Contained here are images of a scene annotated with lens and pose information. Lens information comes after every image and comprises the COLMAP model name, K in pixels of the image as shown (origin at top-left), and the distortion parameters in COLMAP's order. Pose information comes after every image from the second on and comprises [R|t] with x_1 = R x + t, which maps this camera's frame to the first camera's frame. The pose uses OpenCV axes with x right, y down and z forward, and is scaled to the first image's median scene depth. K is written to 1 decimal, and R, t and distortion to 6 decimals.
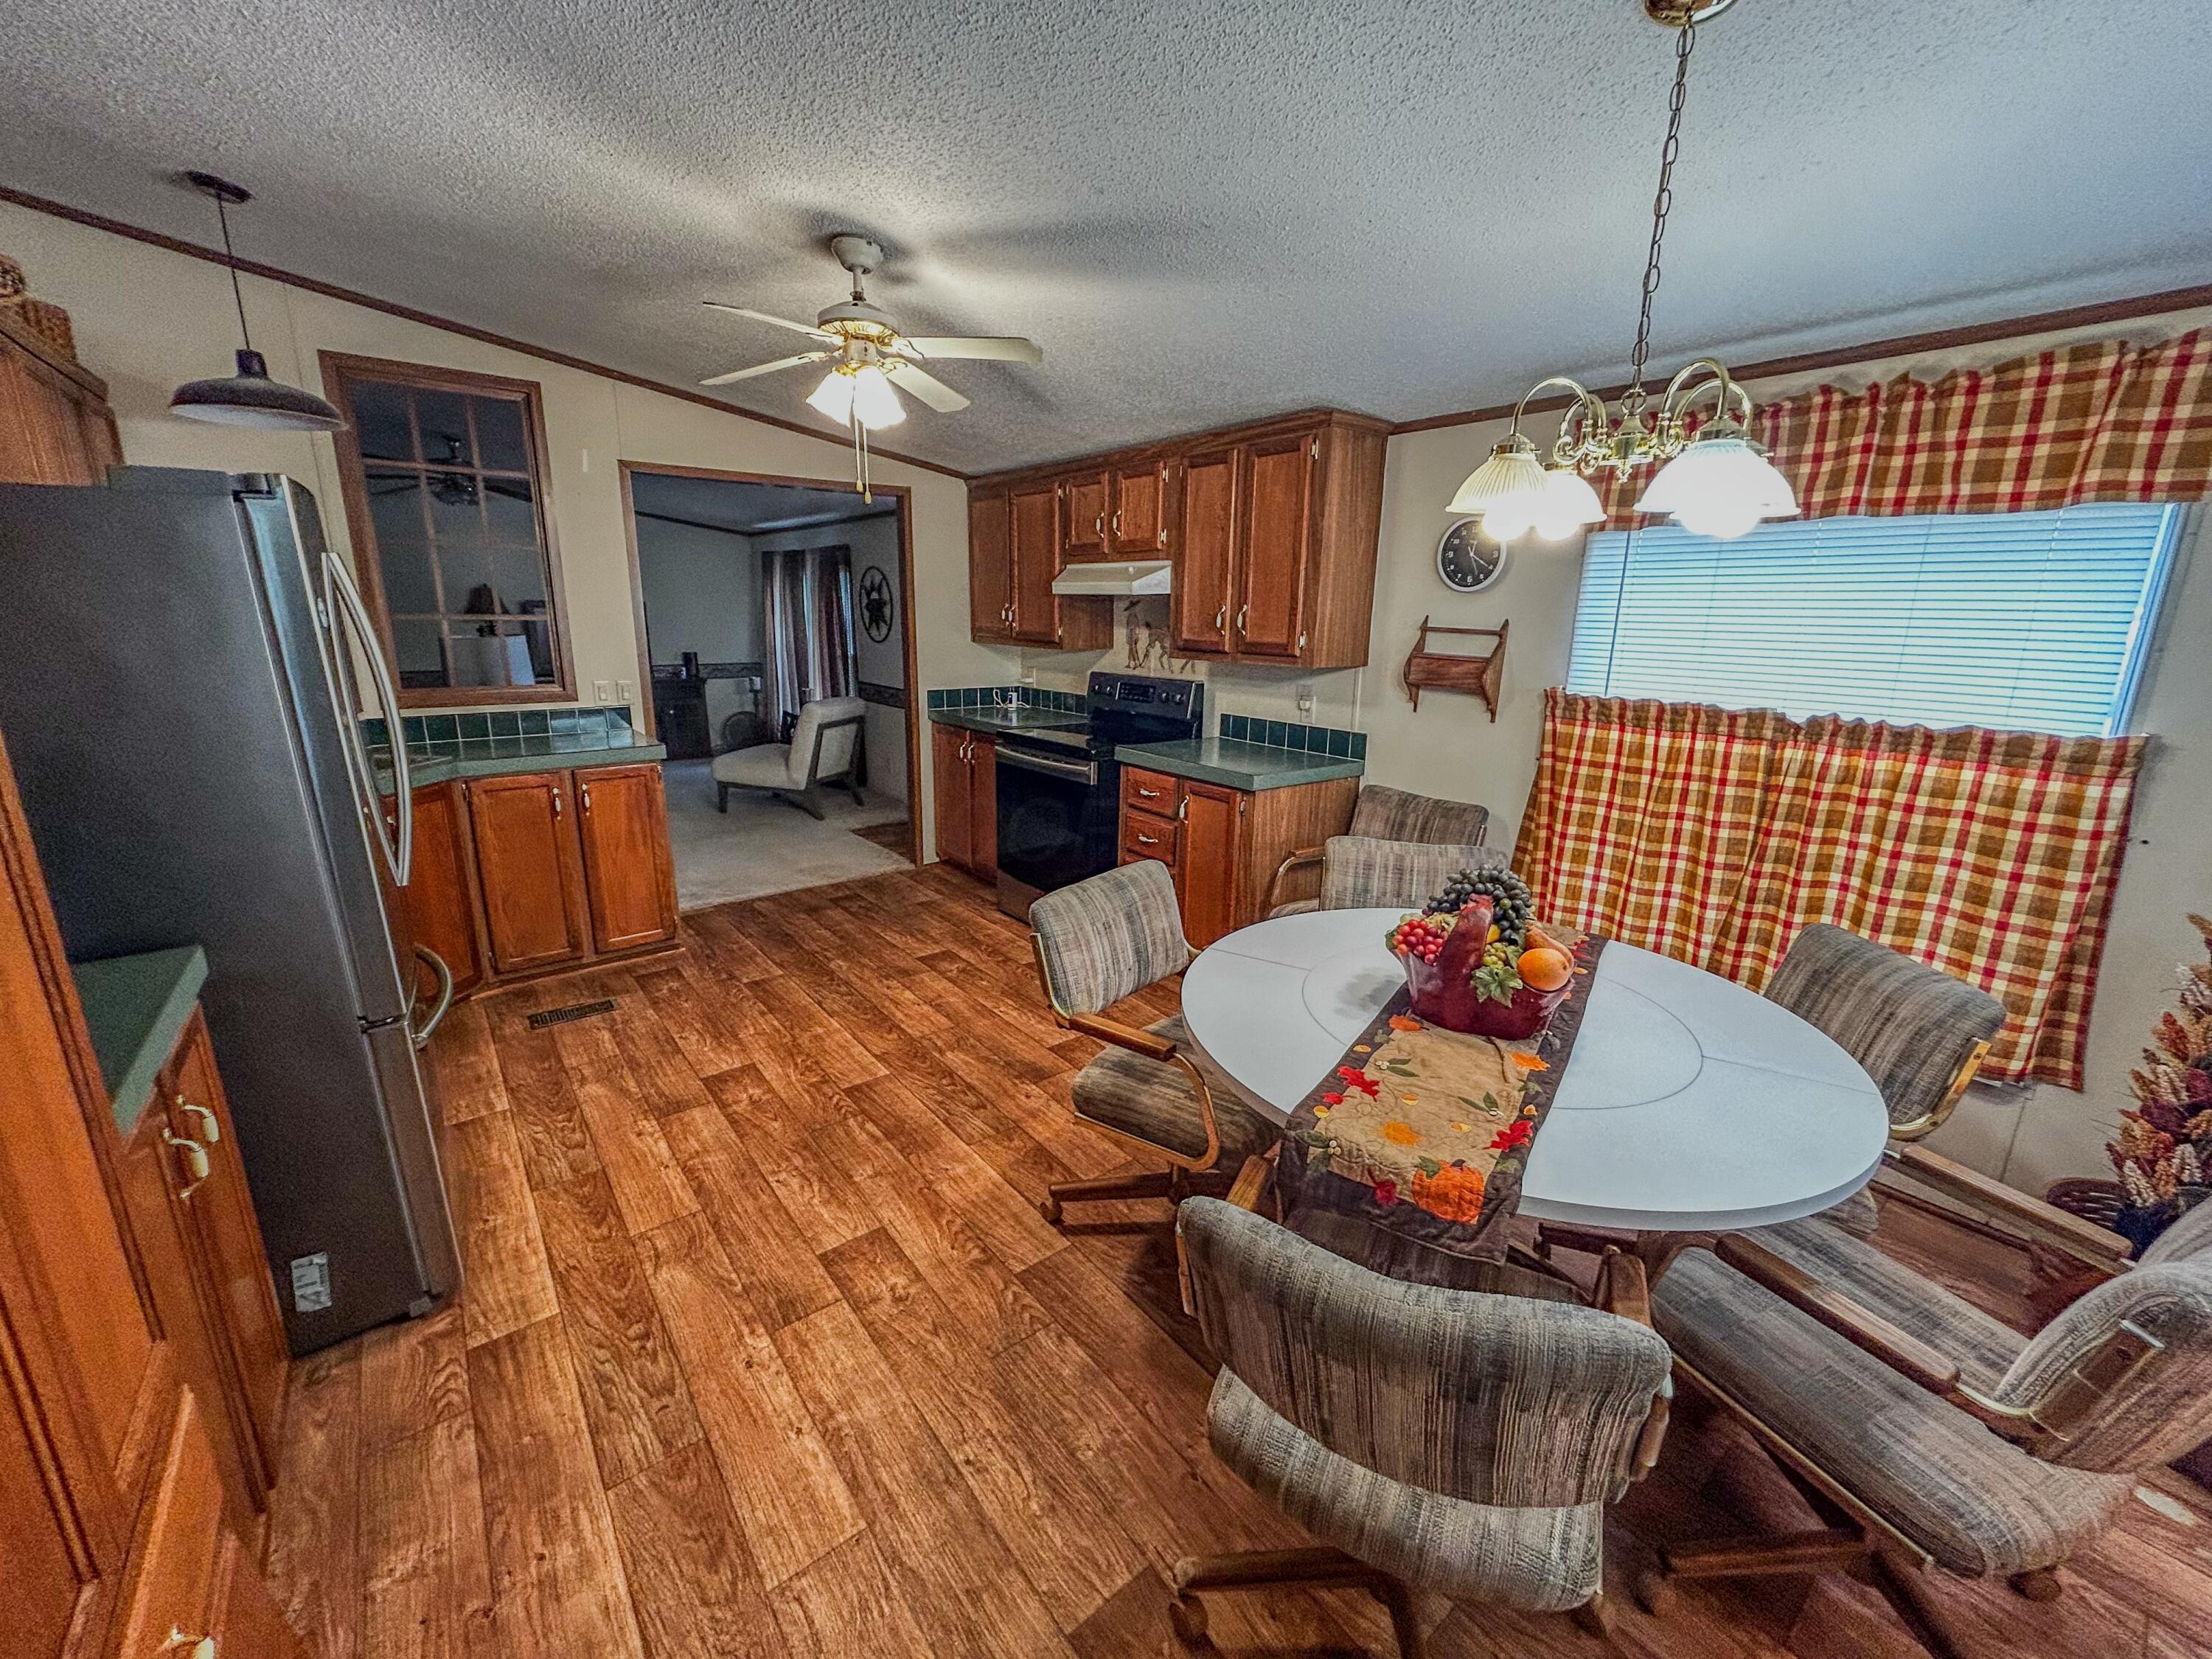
lens RADIAL K [[896.3, 0, 1105.7], [0, 896.3, 824.8], [0, 0, 1]] dist [0.003842, -0.000555]
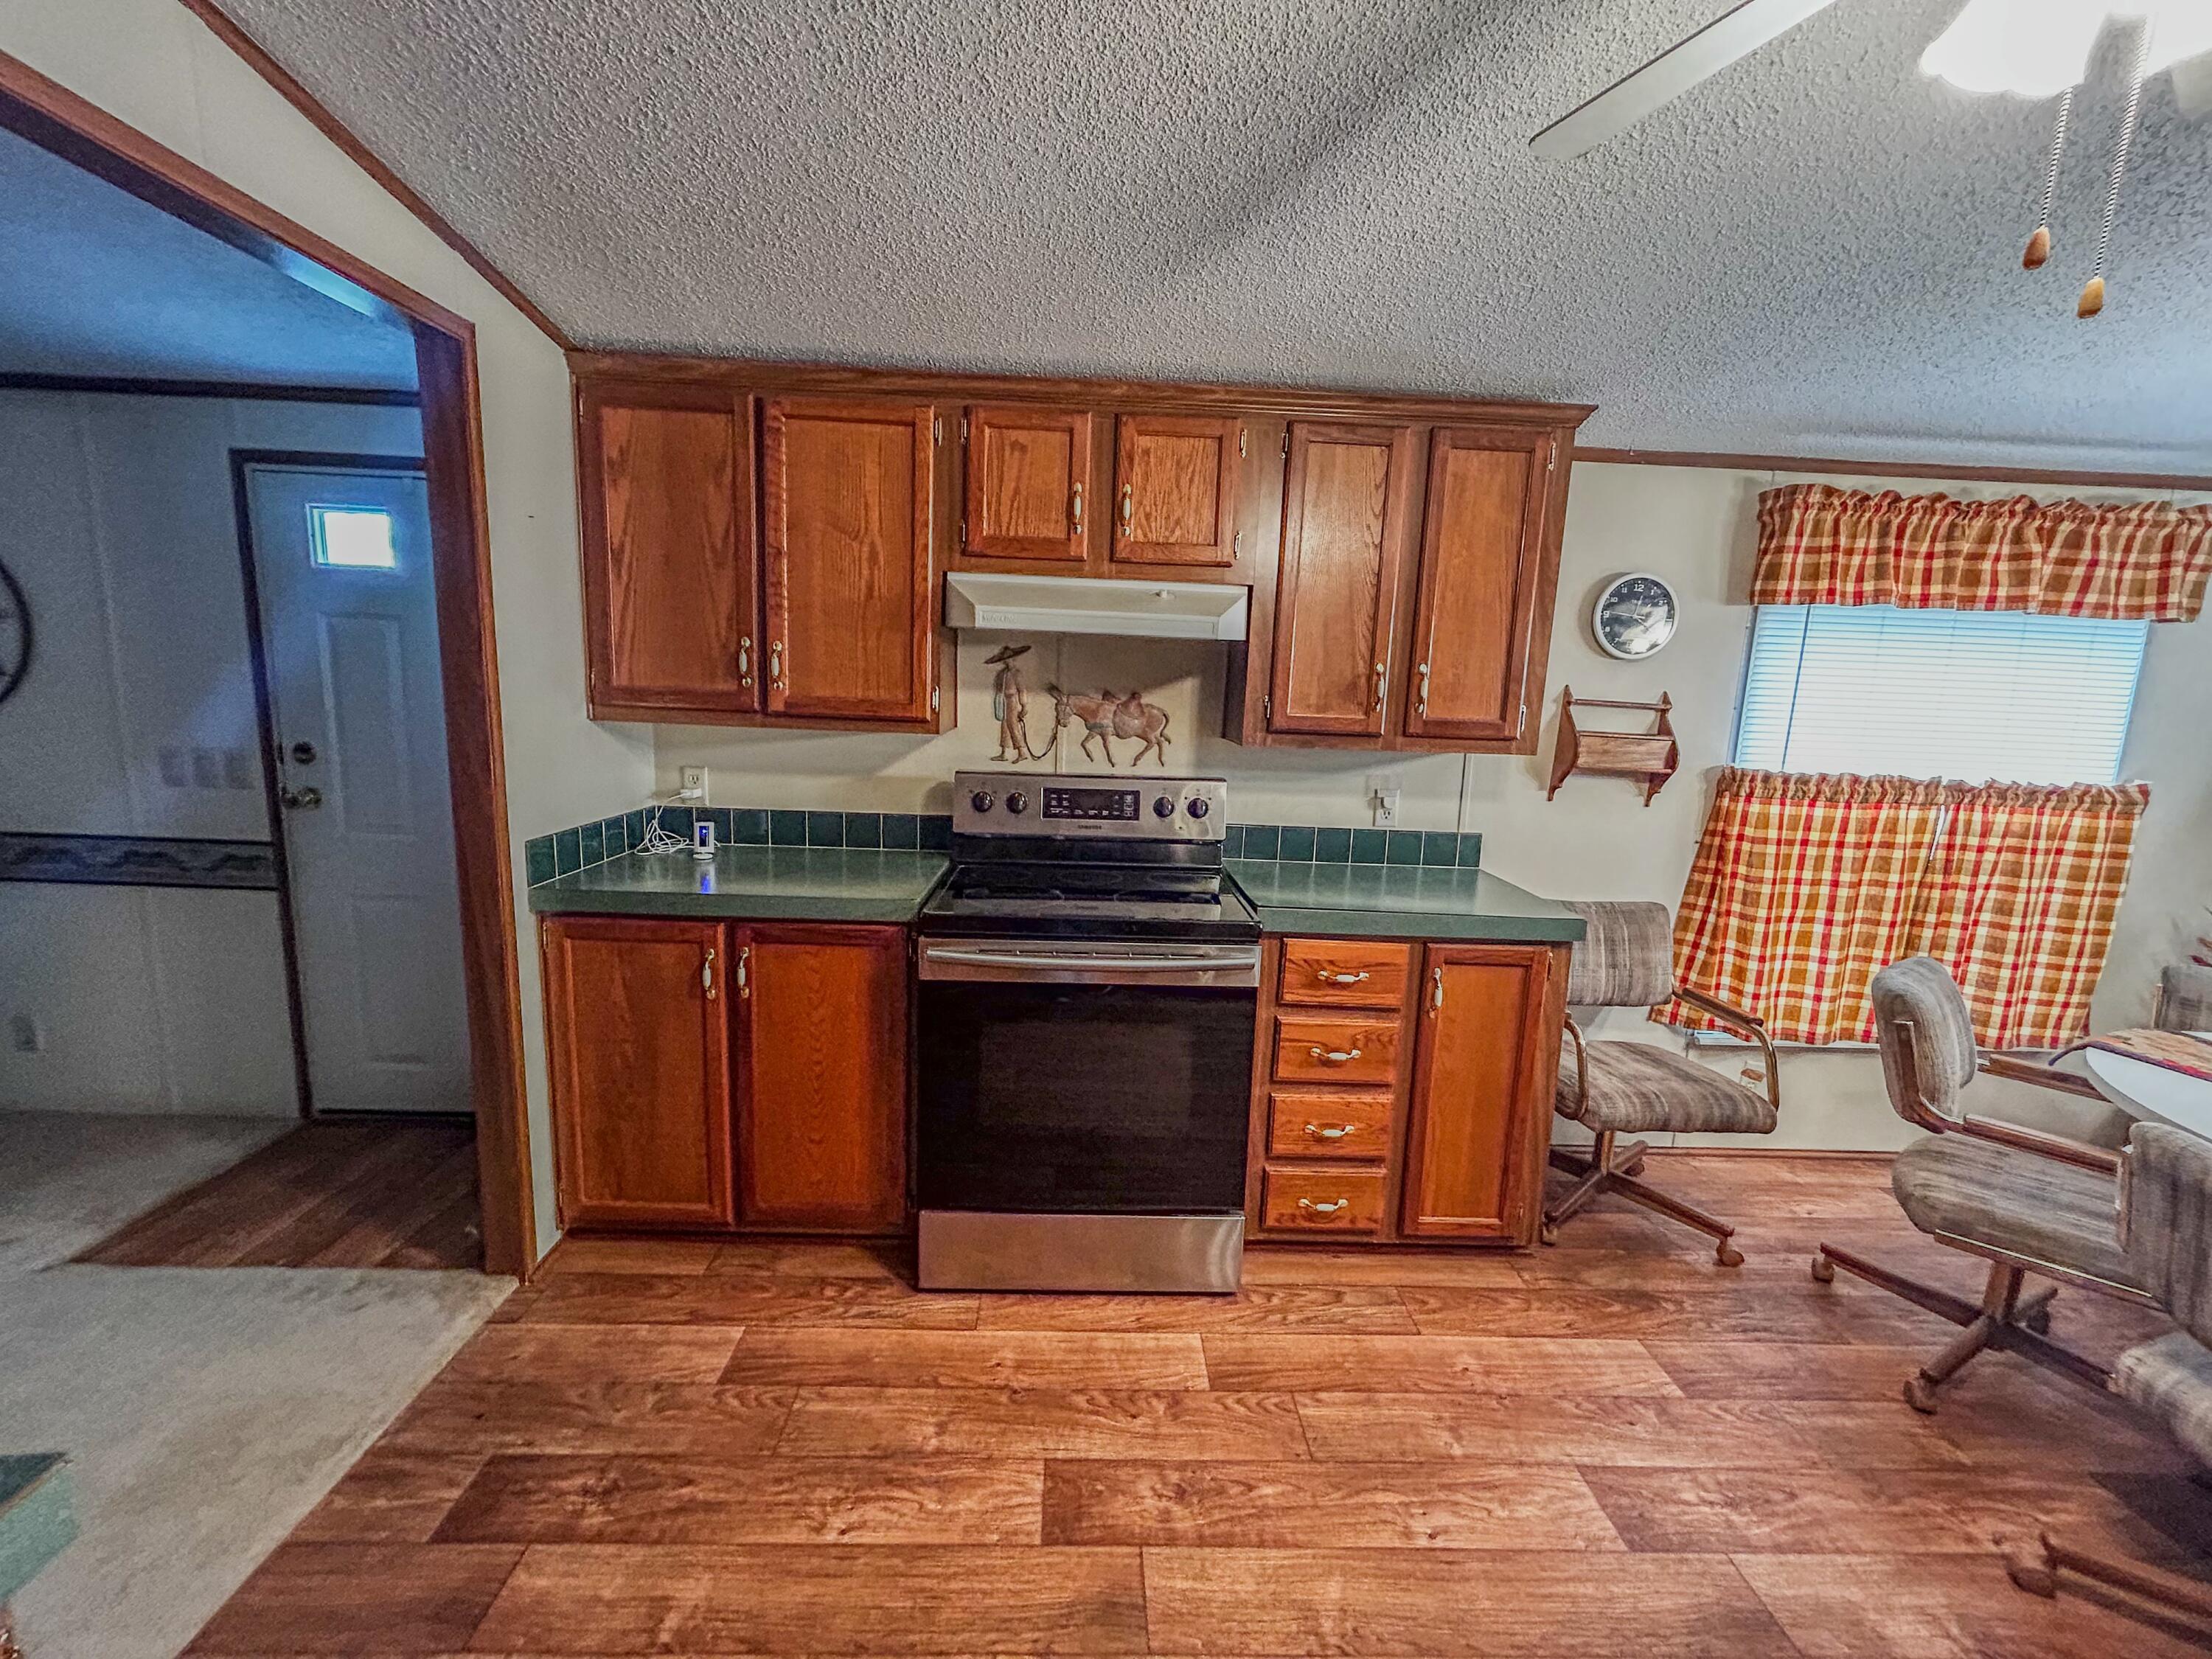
lens RADIAL K [[896.3, 0, 1090.5], [0, 896.3, 821.6], [0, 0, 1]] dist [0.003842, -0.000555]
pose [[0.596843, -0.115656, 0.793979, -0.652460], [0.160270, 0.986799, 0.023266, -0.228134], [-0.786188, 0.113364, 0.607500, 0.987047]]
